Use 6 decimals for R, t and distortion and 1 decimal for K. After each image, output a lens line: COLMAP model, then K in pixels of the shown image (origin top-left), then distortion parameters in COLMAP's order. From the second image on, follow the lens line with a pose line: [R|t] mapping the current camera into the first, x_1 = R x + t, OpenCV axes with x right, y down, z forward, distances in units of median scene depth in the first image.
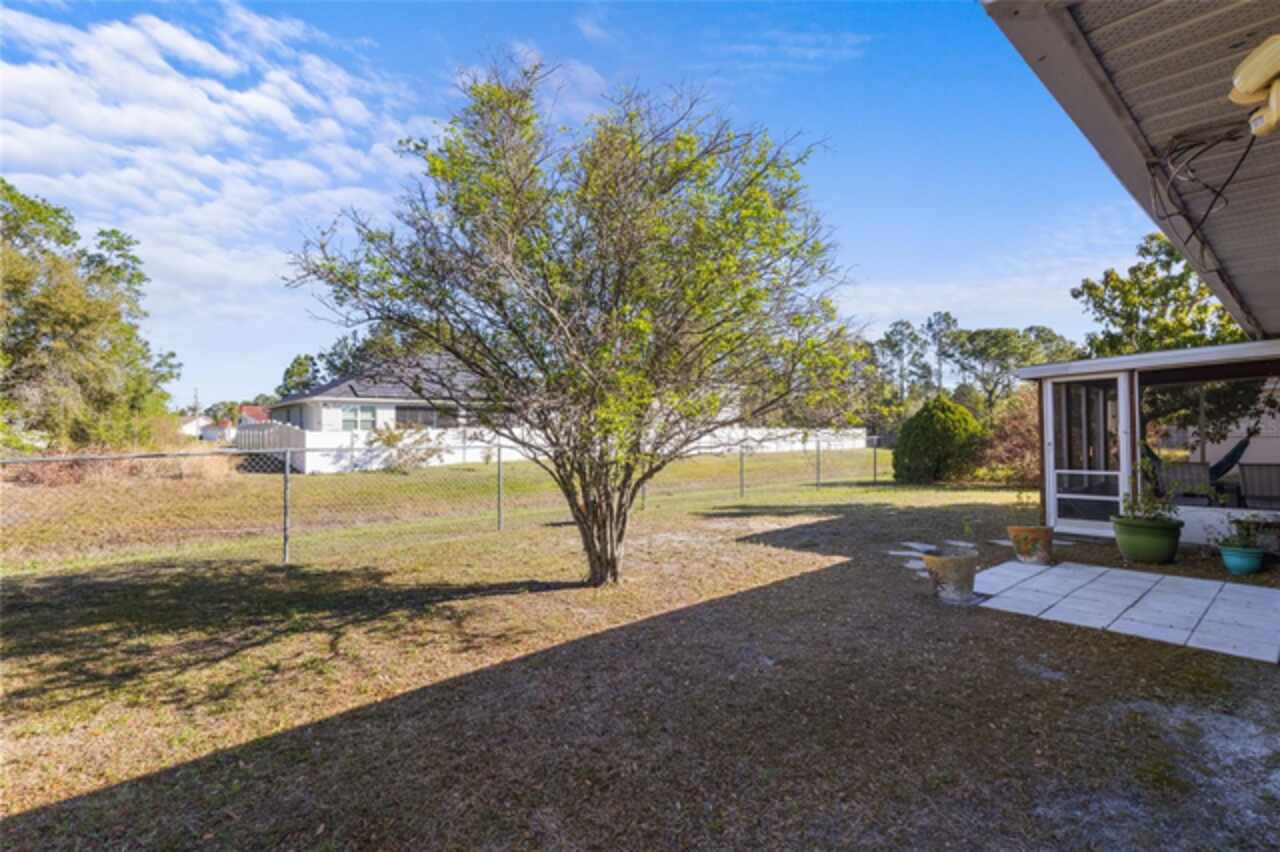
lens RADIAL K [[598.7, 0, 640.0], [0, 598.7, 426.0], [0, 0, 1]] dist [-0.000877, -0.000260]
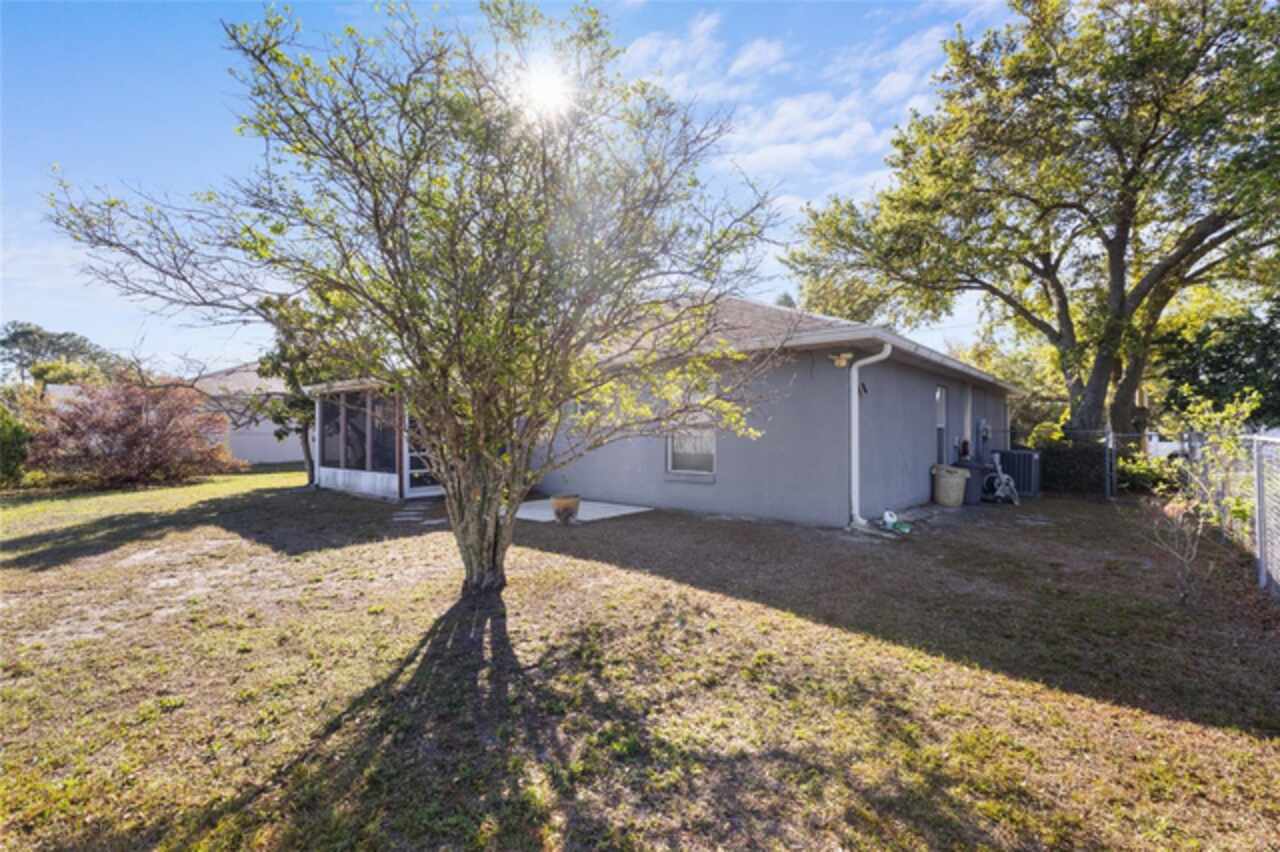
lens RADIAL K [[590.0, 0, 642.2], [0, 590.0, 436.3], [0, 0, 1]] dist [-0.000825, -0.000149]
pose [[-0.187764, 0.002575, 0.982211, -1.373891], [-0.011167, 0.999926, -0.004756, 0.060534], [-0.982151, -0.011861, -0.187721, 1.358519]]
